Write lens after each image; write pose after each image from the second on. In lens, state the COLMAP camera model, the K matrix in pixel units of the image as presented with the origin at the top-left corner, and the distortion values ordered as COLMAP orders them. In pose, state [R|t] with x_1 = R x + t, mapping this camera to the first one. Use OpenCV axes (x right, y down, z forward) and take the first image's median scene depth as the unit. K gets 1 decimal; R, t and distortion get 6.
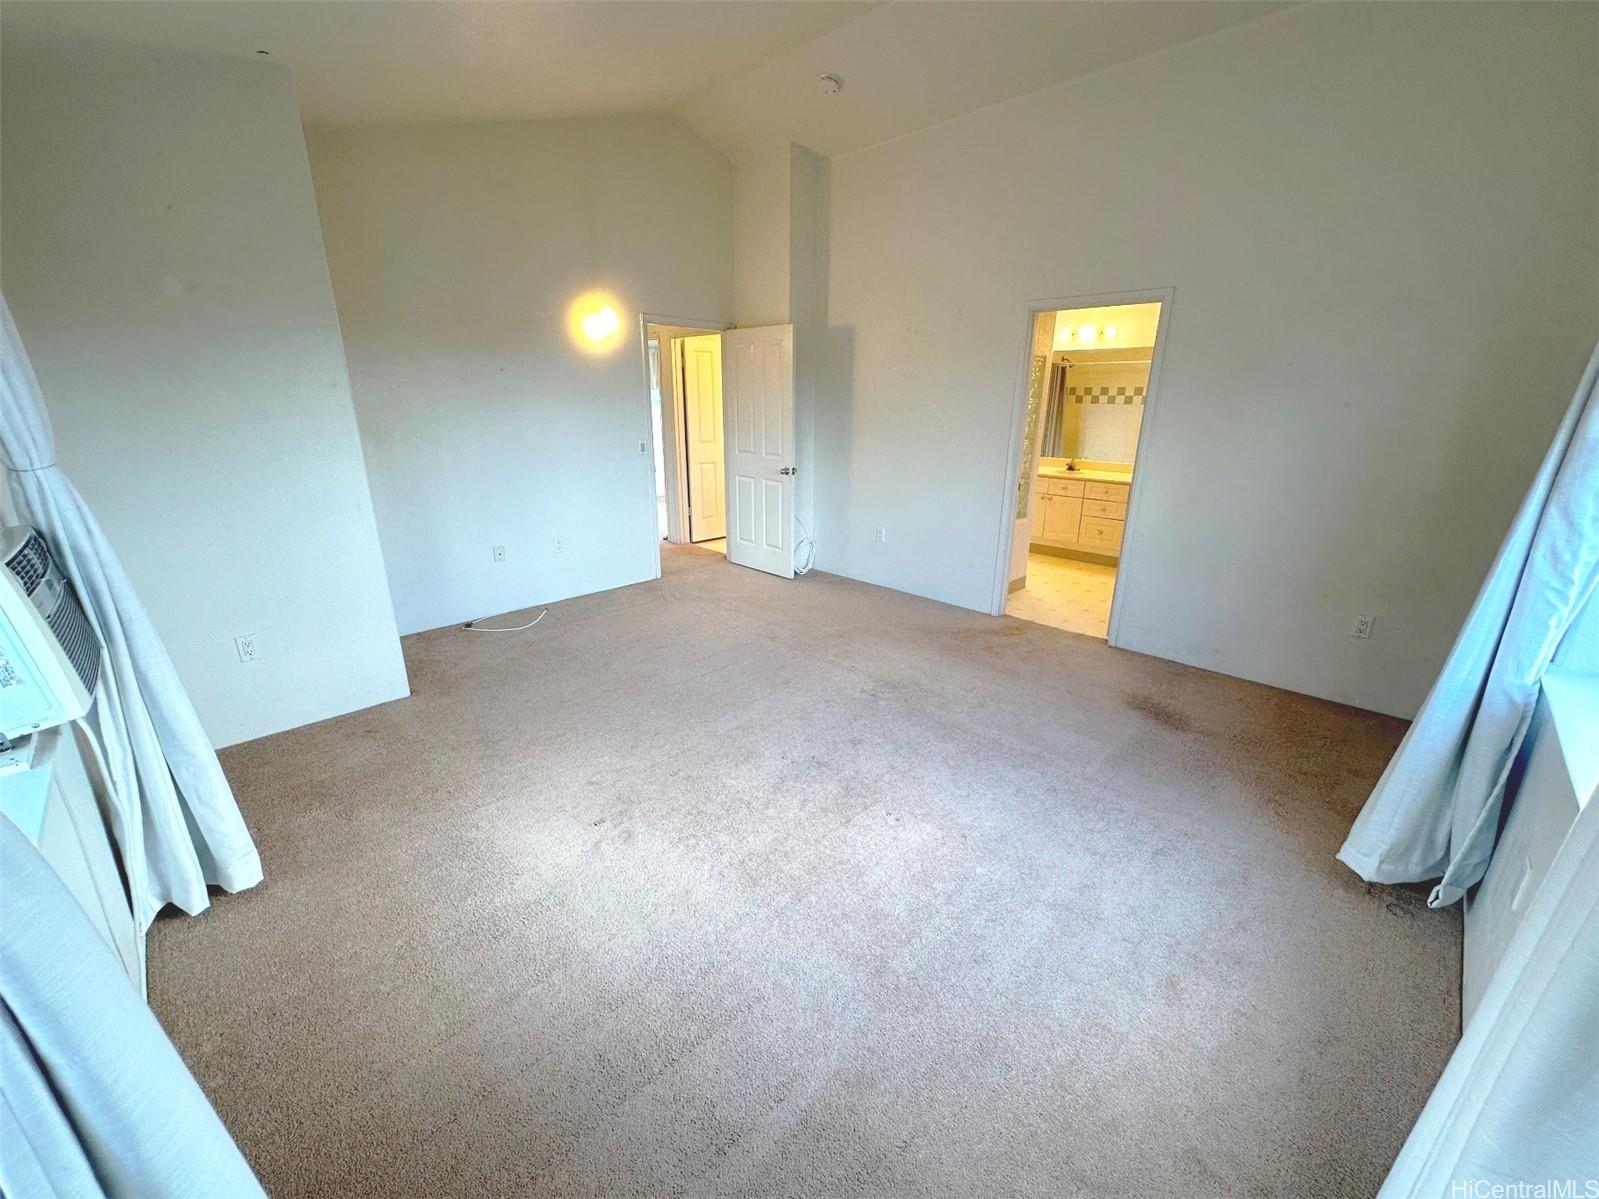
lens RADIAL K [[638.6, 0, 795.0], [0, 638.6, 600.3], [0, 0, 1]] dist [0.001747, 0.000232]
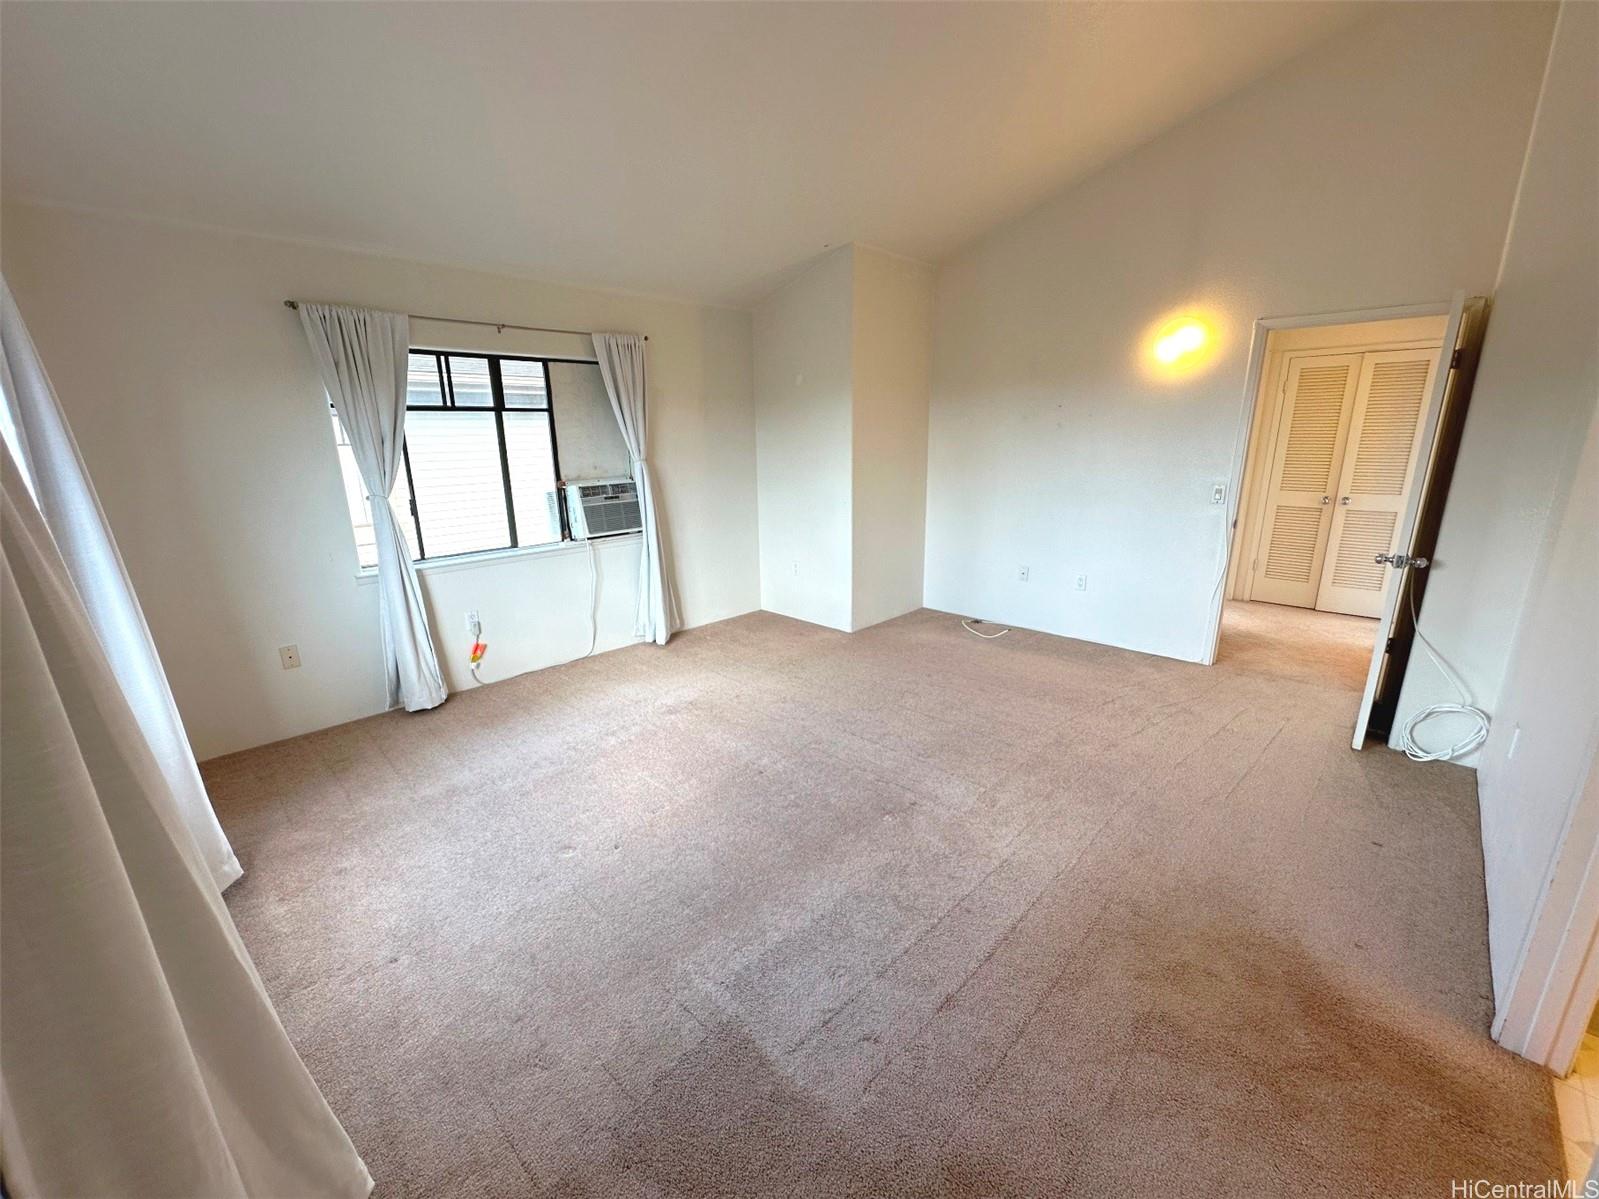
lens RADIAL K [[653.5, 0, 808.4], [0, 653.5, 591.8], [0, 0, 1]] dist [0.001004, 0.000087]
pose [[0.026924, 0.238106, -0.970866, 0.643948], [-0.292183, 0.930679, 0.220148, -0.188514], [0.955983, 0.277744, 0.094629, 0.574492]]
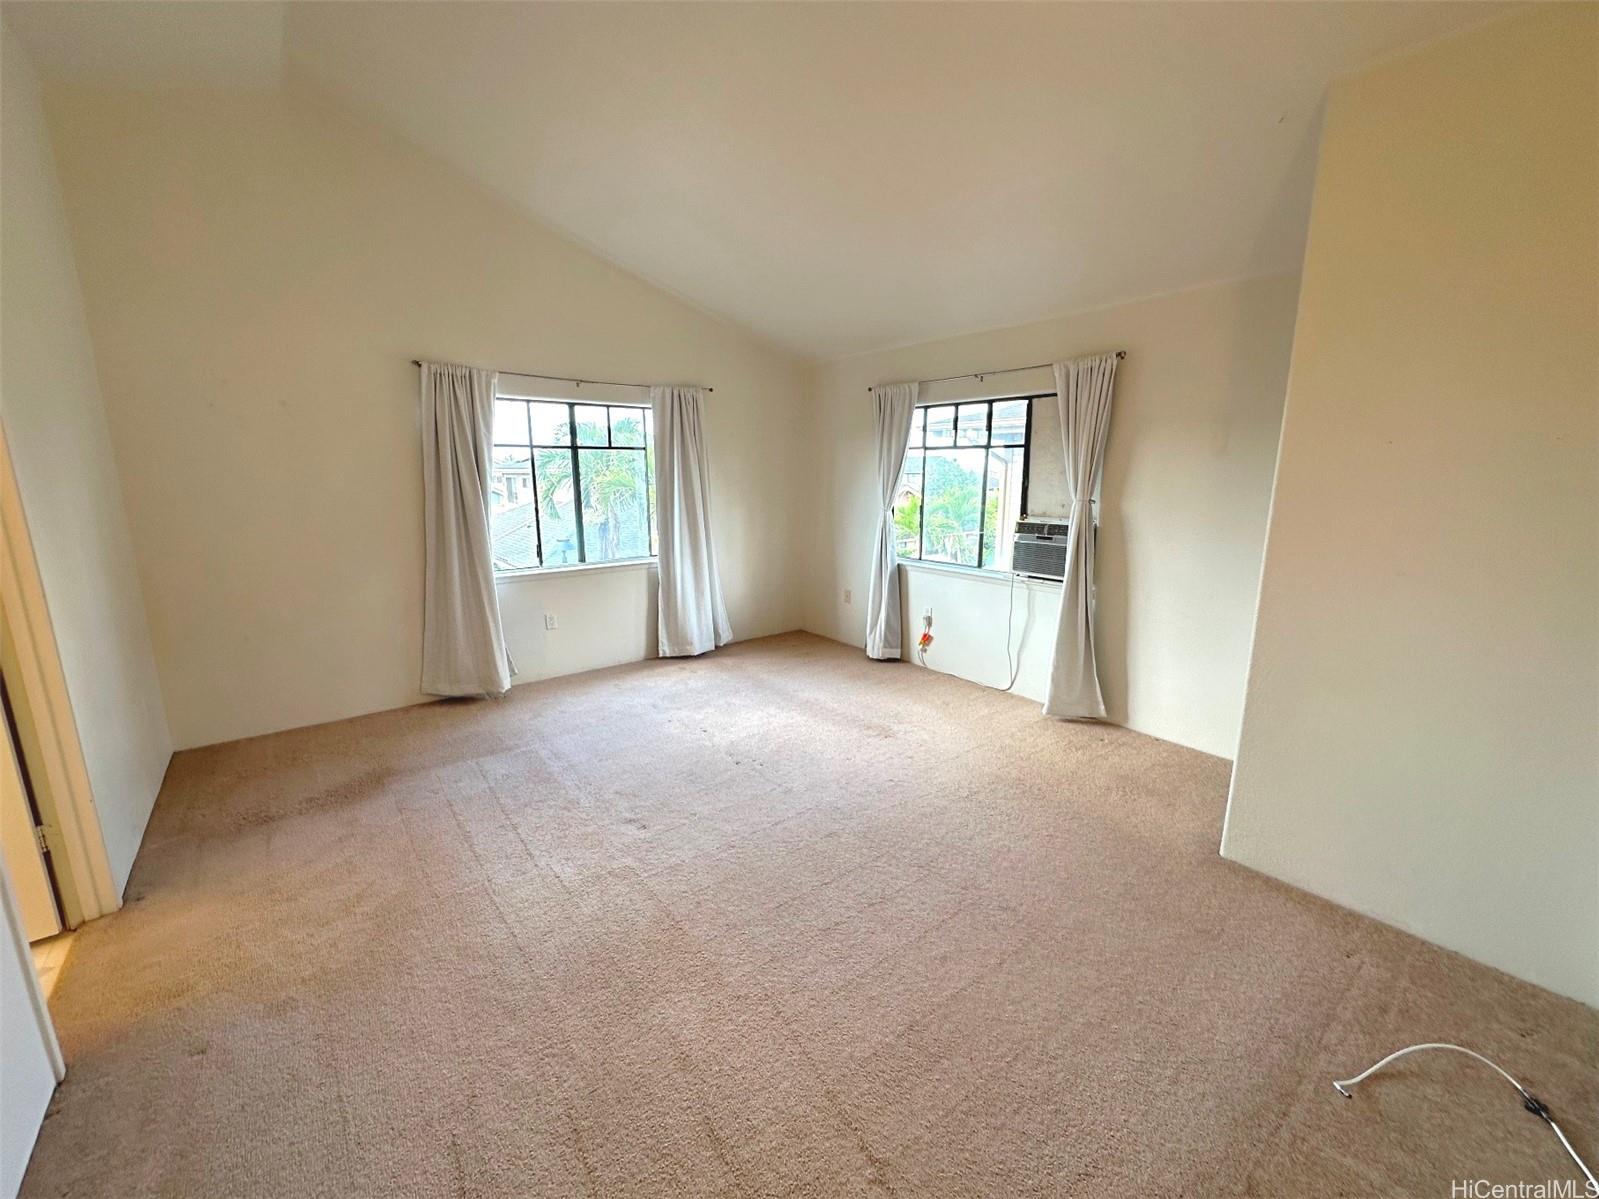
lens RADIAL K [[638.6, 0, 795.0], [0, 638.6, 600.3], [0, 0, 1]] dist [0.001747, 0.000232]
pose [[-0.995556, -0.036322, 0.086880, -0.104499], [0.010246, 0.875352, 0.483378, -0.379976], [-0.093608, 0.482120, -0.871090, 1.210472]]
